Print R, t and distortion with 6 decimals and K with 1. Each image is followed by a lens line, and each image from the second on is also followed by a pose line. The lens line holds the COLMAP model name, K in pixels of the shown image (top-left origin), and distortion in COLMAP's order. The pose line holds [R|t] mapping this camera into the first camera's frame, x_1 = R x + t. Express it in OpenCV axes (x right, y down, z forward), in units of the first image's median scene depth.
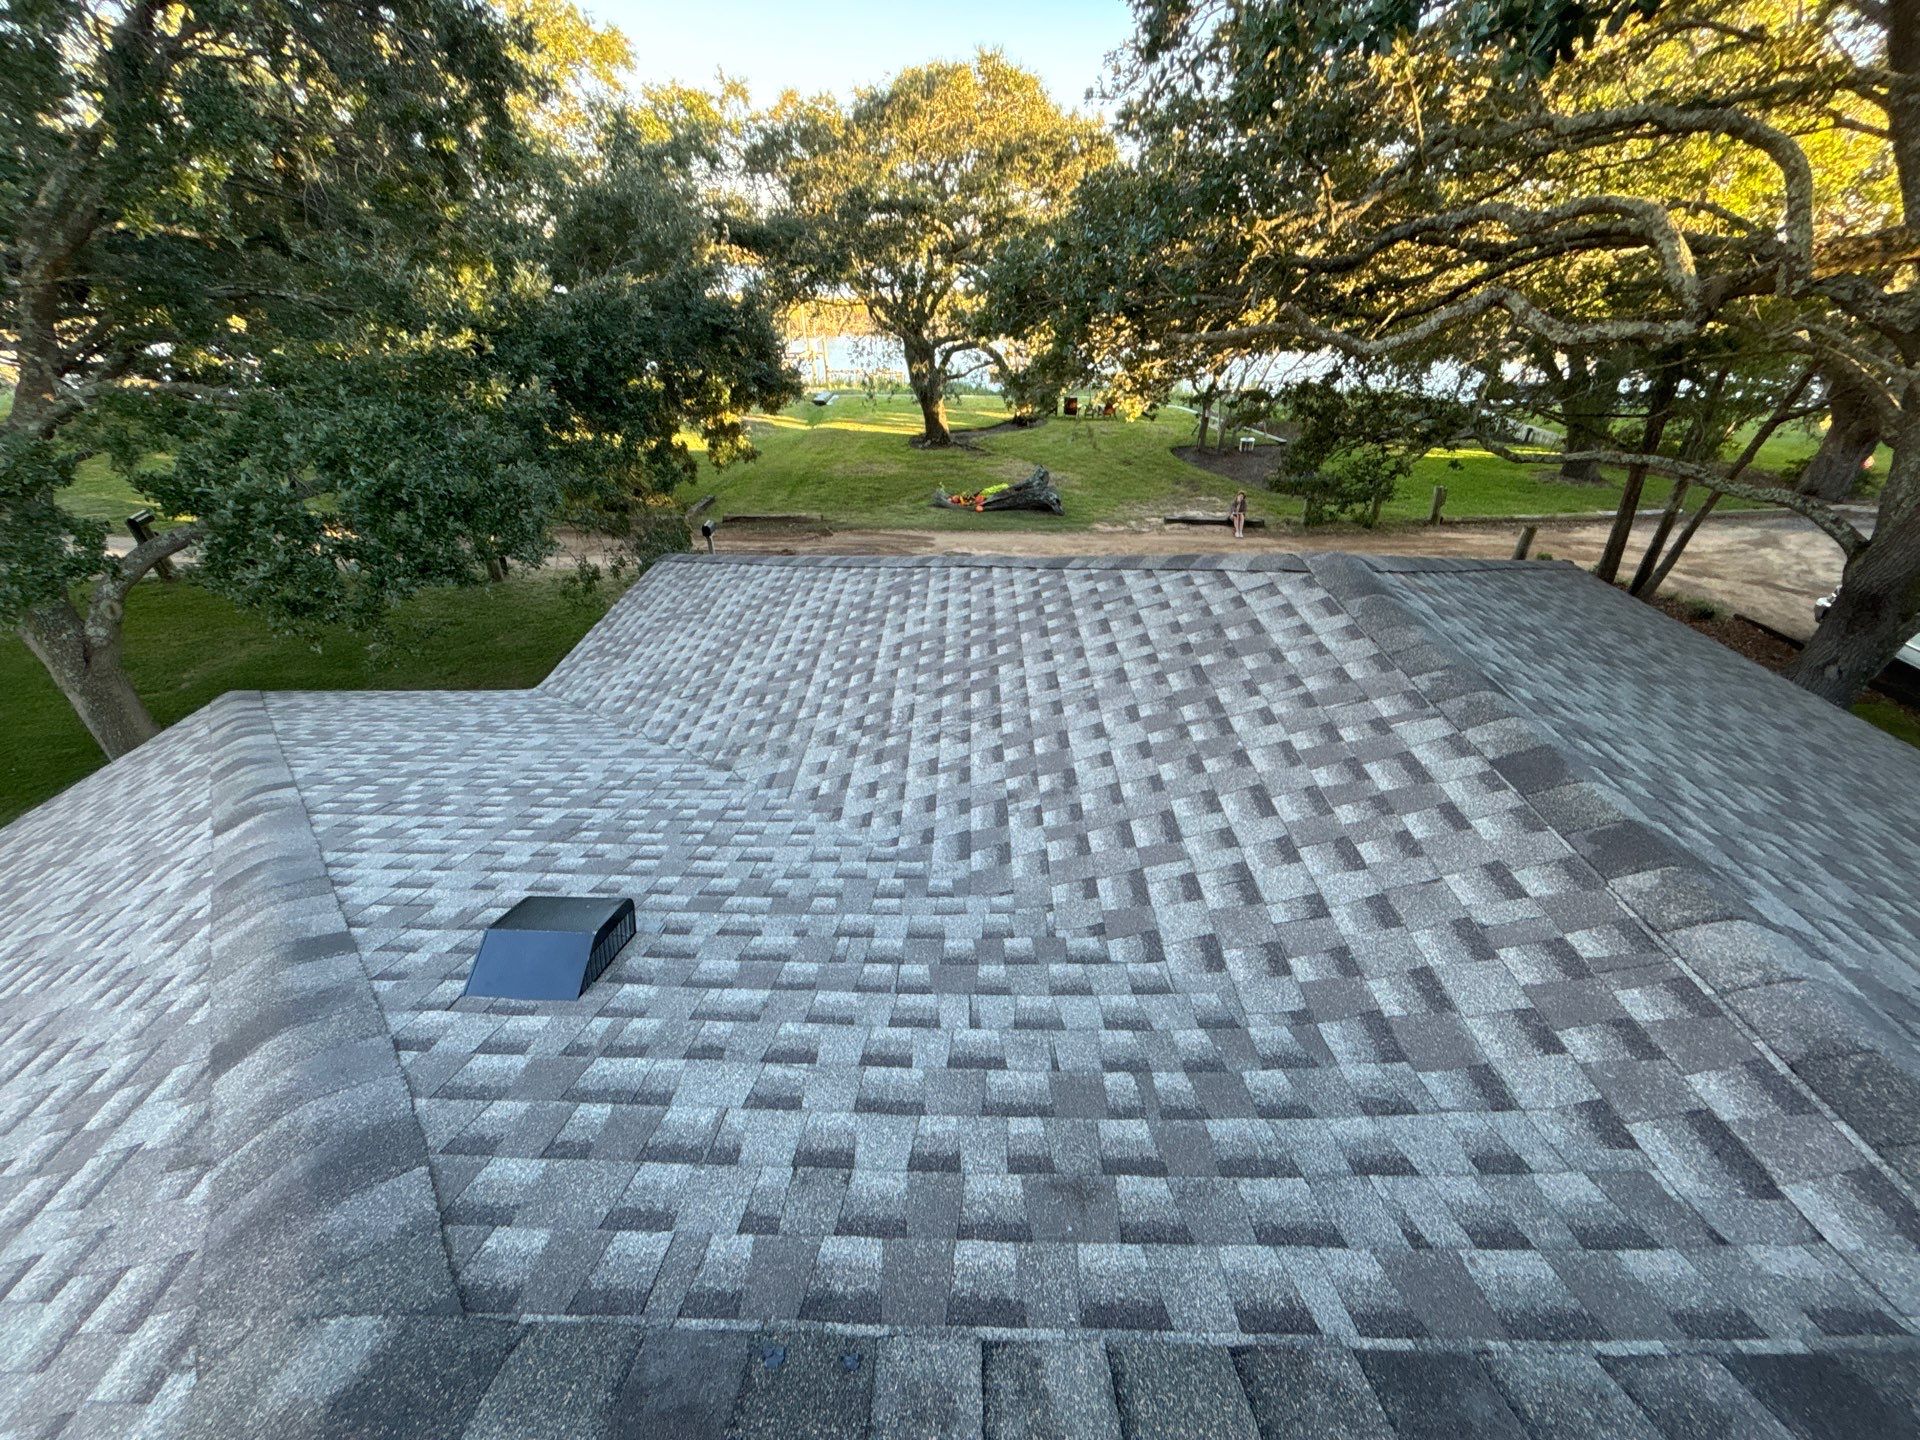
lens RADIAL K [[776.6, 0, 956.5], [0, 776.6, 722.4], [0, 0, 1]] dist [0.001011, -0.000149]
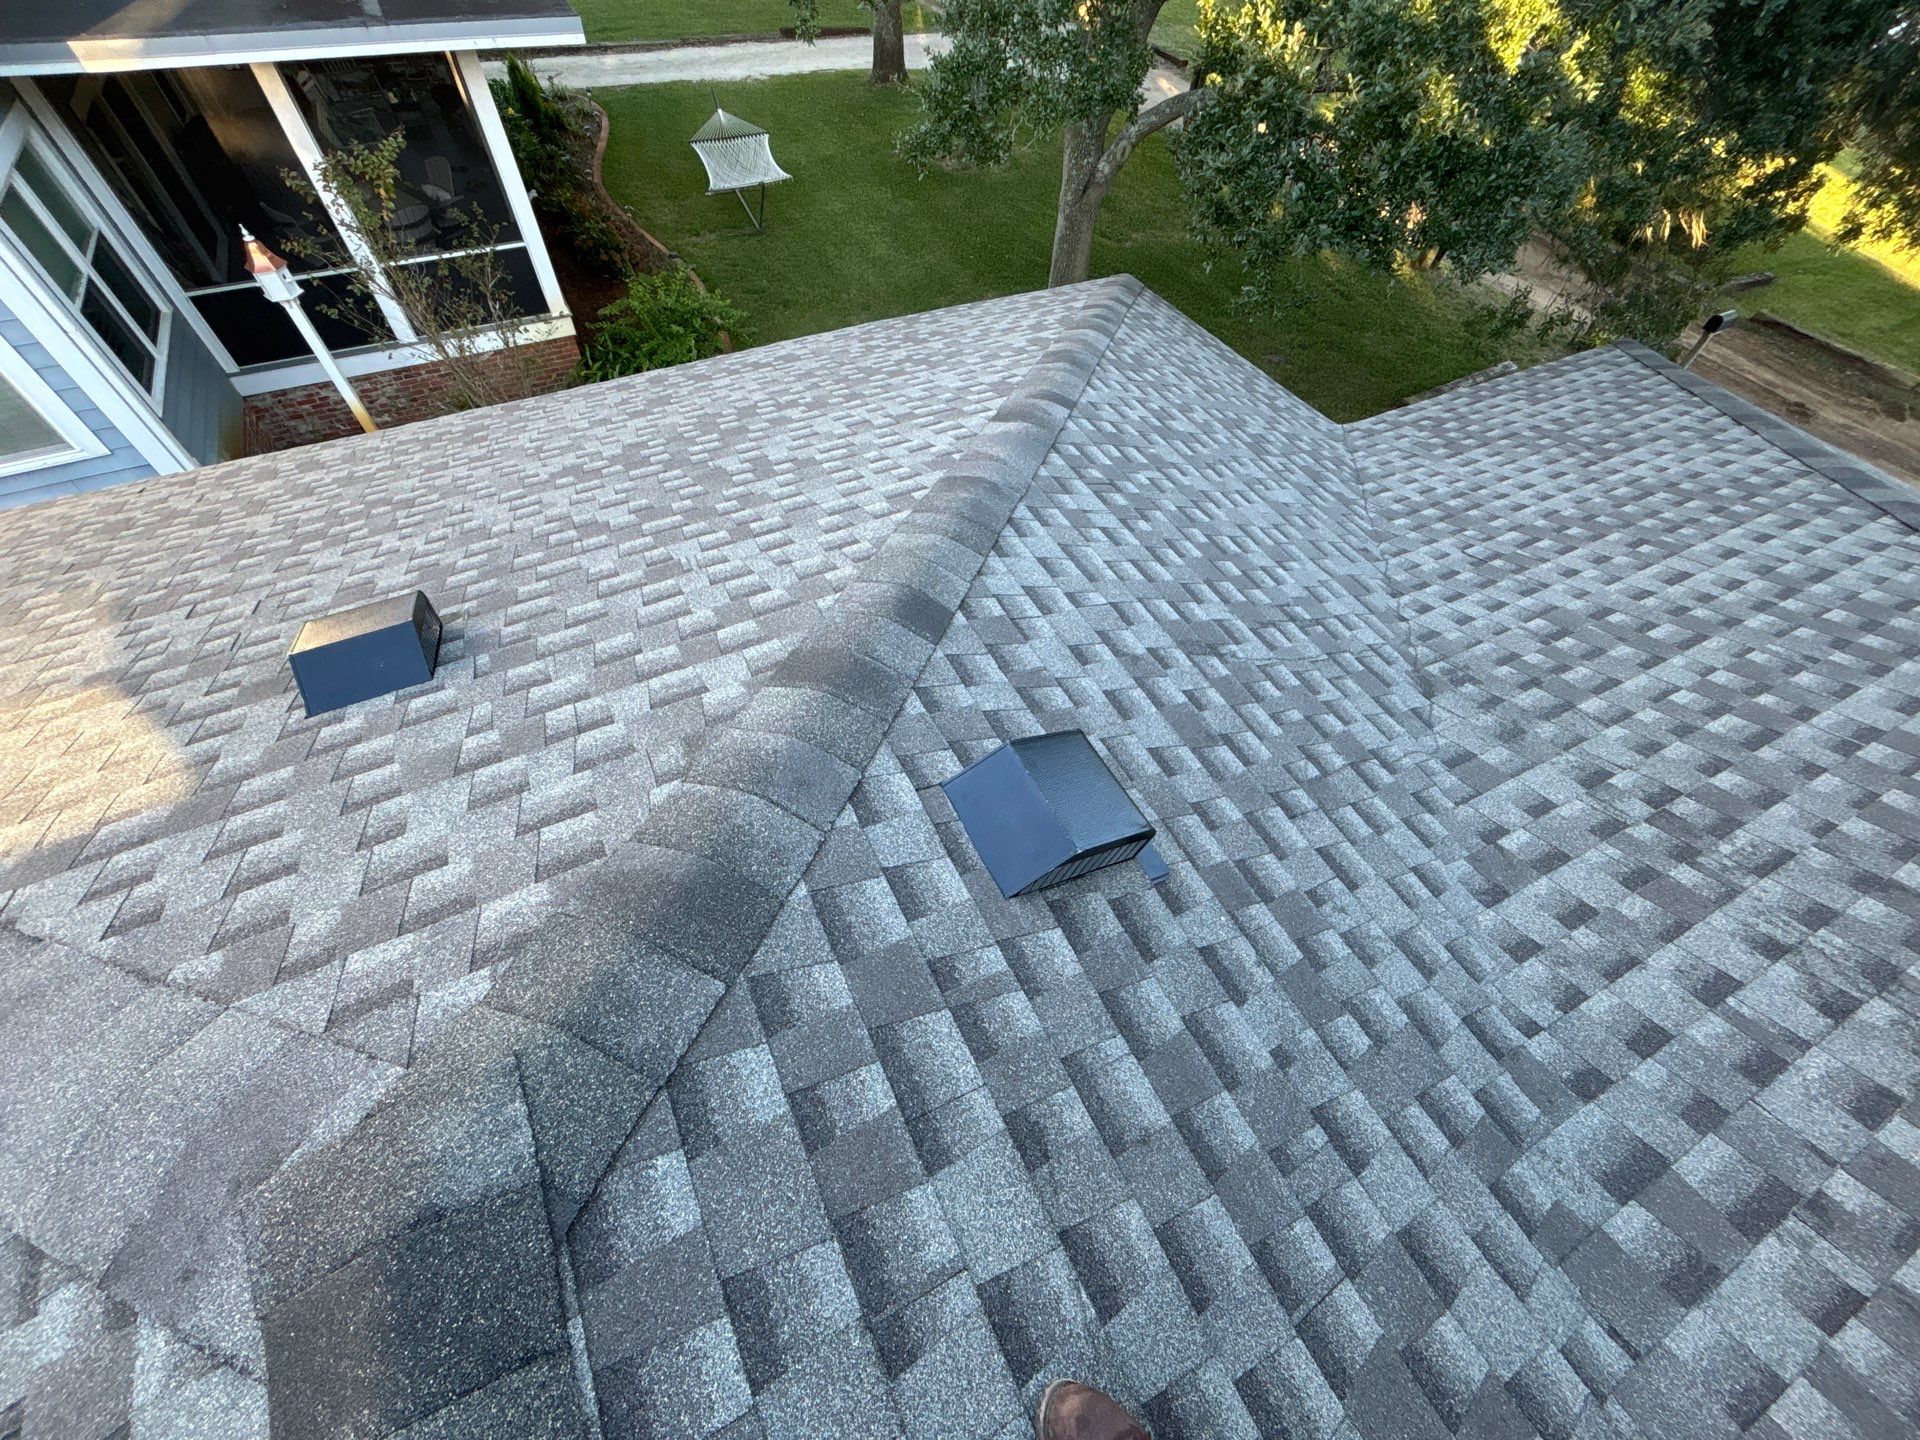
lens RADIAL K [[772.7, 0, 954.8], [0, 772.7, 722.0], [0, 0, 1]] dist [-0.000912, 0.001334]
pose [[0.463854, 0.723376, -0.511435, -0.108614], [-0.506033, 0.690196, 0.517262, -0.065374], [0.727166, 0.018869, 0.686202, 0.189239]]
